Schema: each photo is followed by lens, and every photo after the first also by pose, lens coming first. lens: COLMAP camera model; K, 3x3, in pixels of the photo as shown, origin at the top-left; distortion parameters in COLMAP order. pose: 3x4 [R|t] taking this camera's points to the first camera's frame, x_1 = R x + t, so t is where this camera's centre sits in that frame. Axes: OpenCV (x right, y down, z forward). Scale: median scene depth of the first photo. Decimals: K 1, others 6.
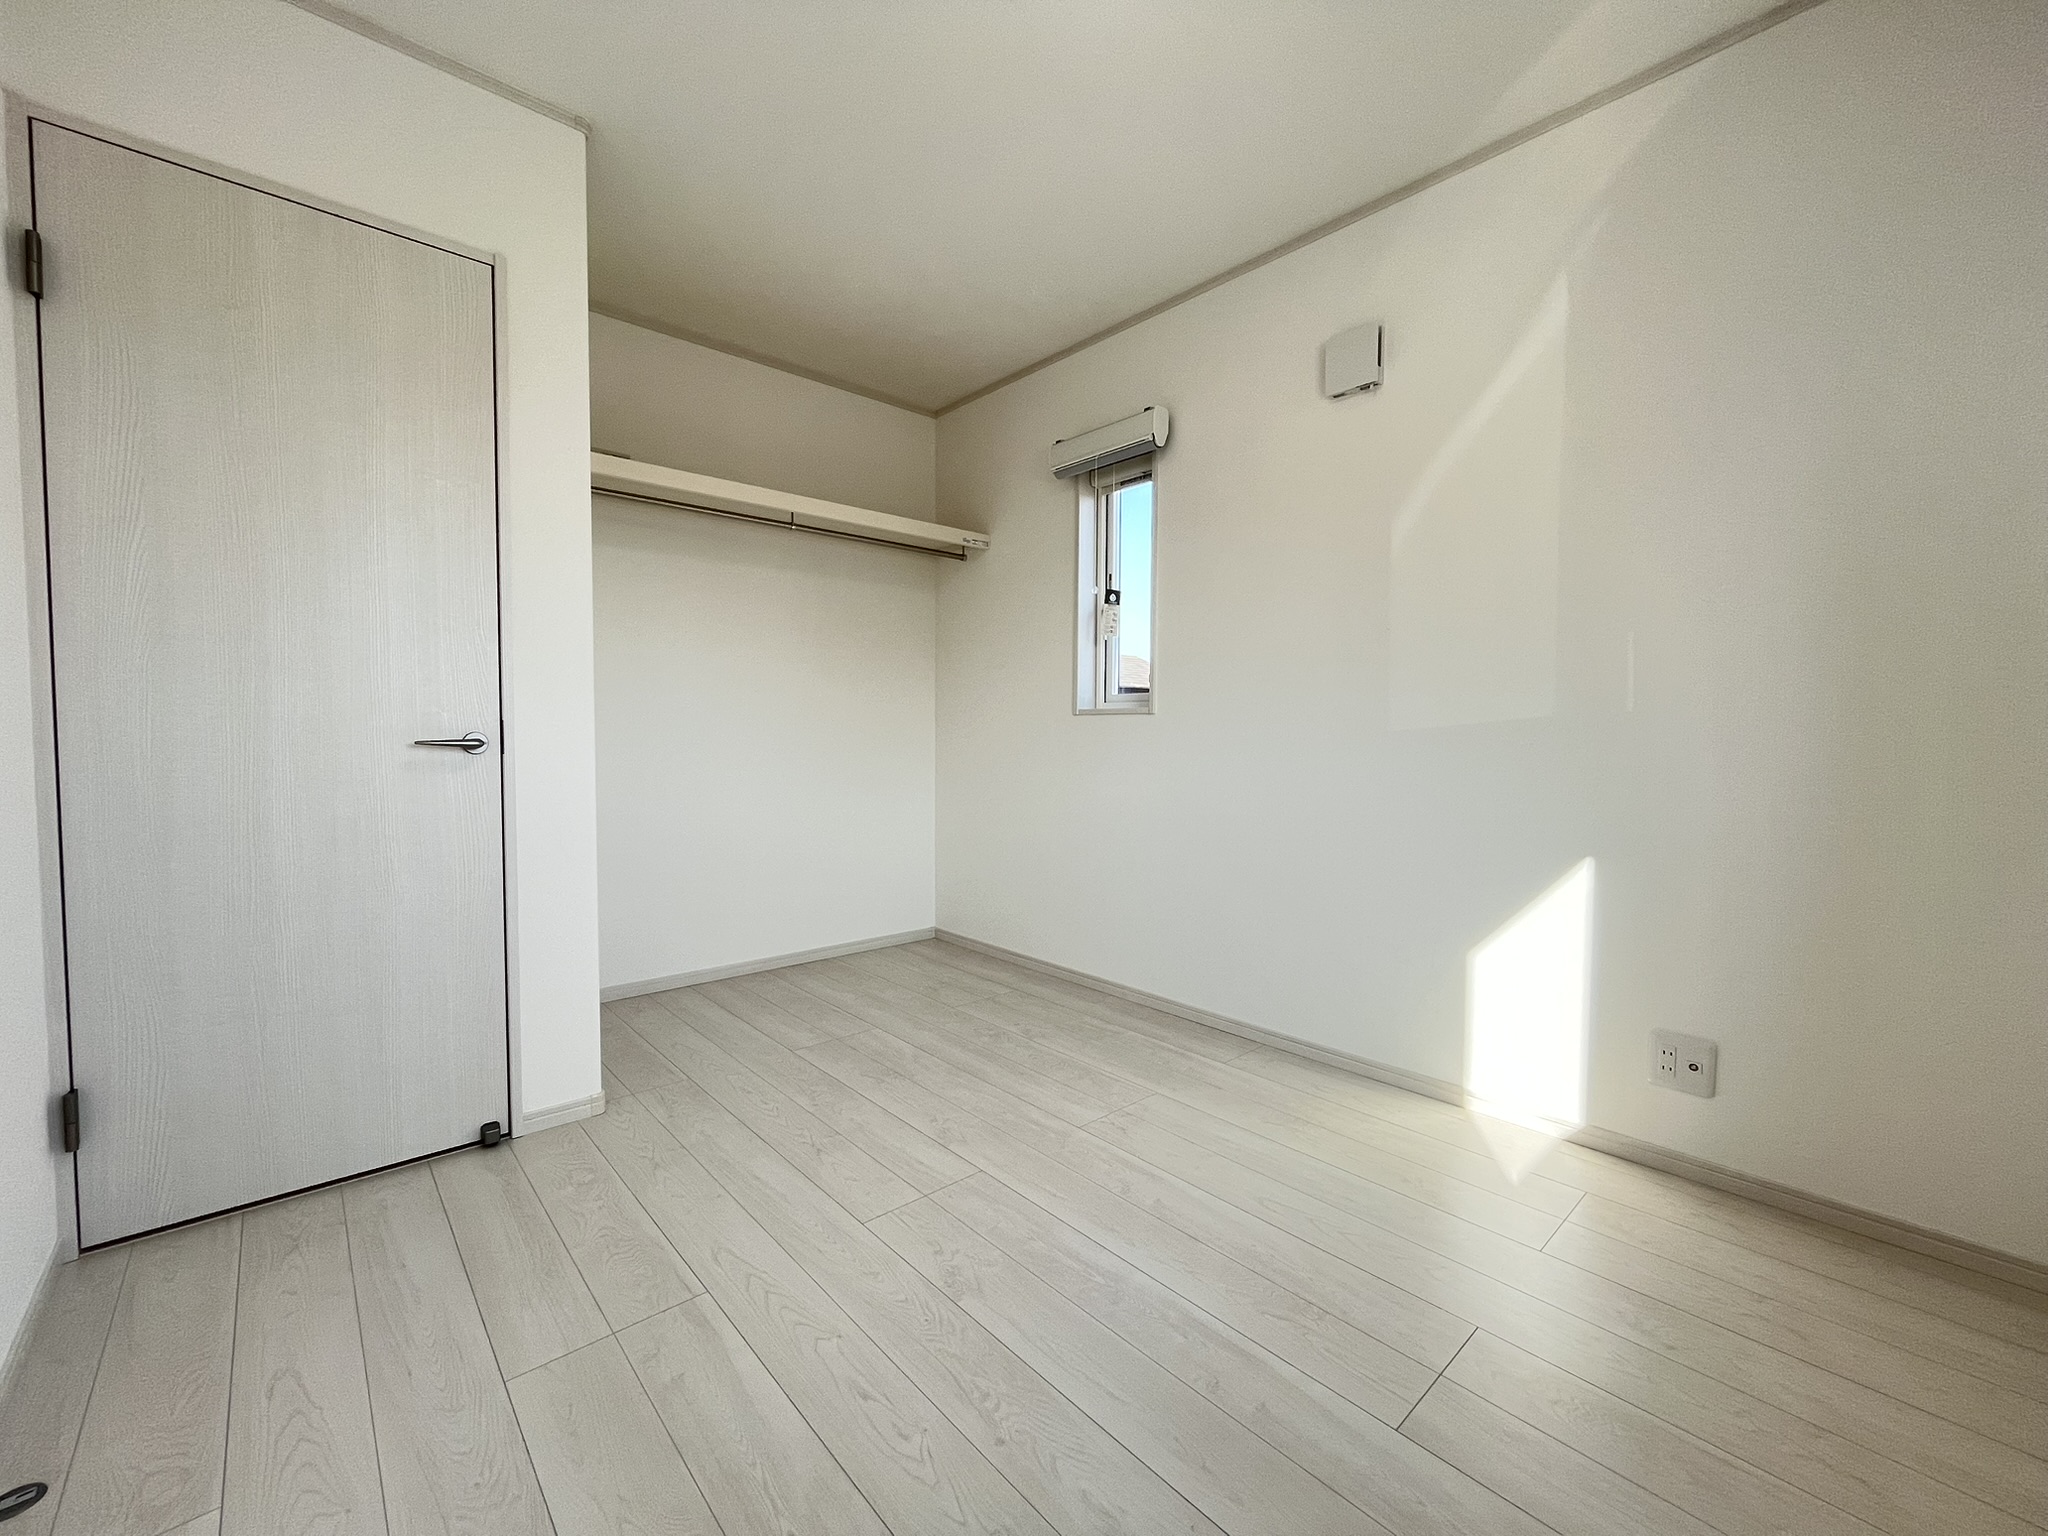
lens RADIAL K [[832.0, 0, 1011.2], [0, 832.0, 773.3], [0, 0, 1]] dist [0.001571, 0.000241]
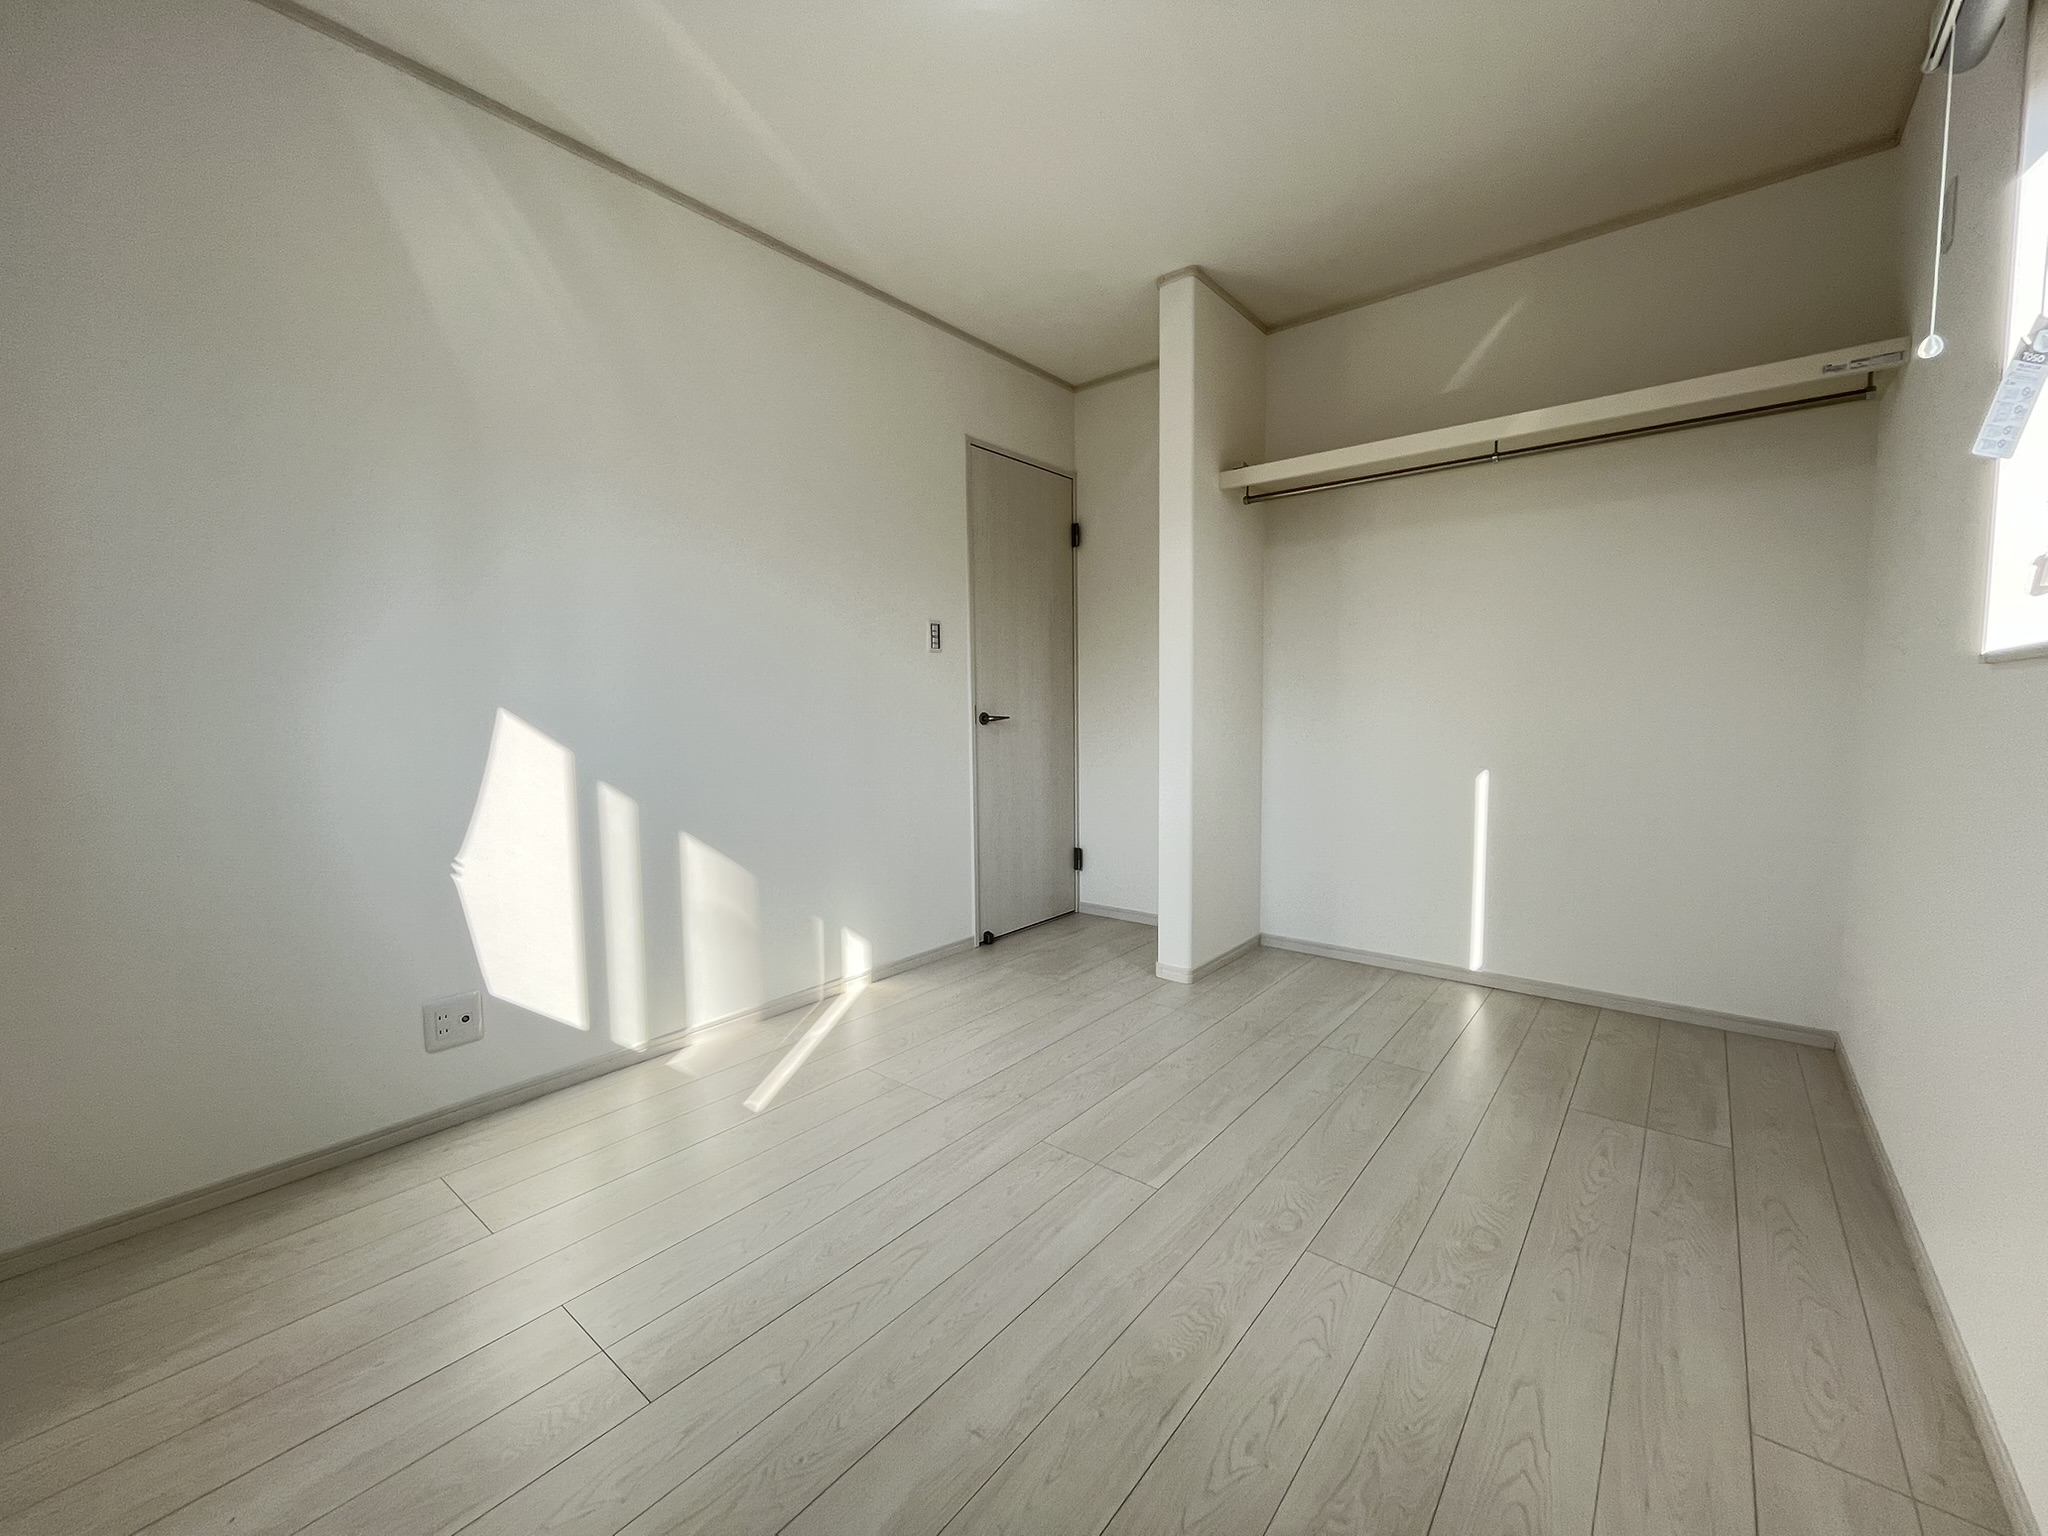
lens RADIAL K [[832.0, 0, 1011.2], [0, 832.0, 773.3], [0, 0, 1]] dist [0.001571, 0.000241]
pose [[0.156796, 0.066477, -0.985391, 0.666776], [-0.046332, 0.997129, 0.059897, -0.010845], [0.986544, 0.036263, 0.159426, 0.521760]]
